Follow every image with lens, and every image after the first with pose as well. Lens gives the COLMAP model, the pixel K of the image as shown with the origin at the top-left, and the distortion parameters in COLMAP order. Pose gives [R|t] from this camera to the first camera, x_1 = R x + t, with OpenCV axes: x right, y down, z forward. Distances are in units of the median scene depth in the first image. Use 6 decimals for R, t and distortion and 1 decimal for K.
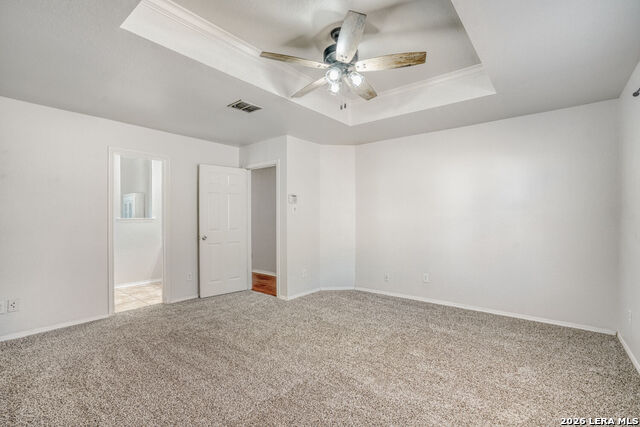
lens RADIAL K [[295.4, 0, 319.4], [0, 295.4, 214.9], [0, 0, 1]] dist [-0.000580, 0.002124]
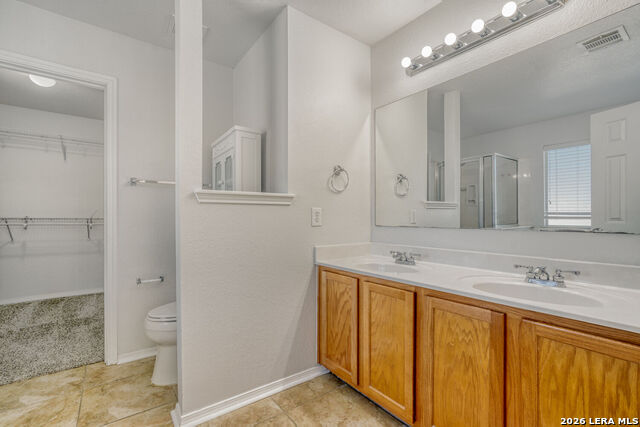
lens RADIAL K [[295.4, 0, 320.3], [0, 295.4, 216.1], [0, 0, 1]] dist [-0.000580, 0.002124]
pose [[0.966790, 0.001591, -0.255566, -0.444644], [-0.002351, 0.999994, -0.002671, 0.034267], [0.255560, 0.003184, 0.966788, 0.687356]]
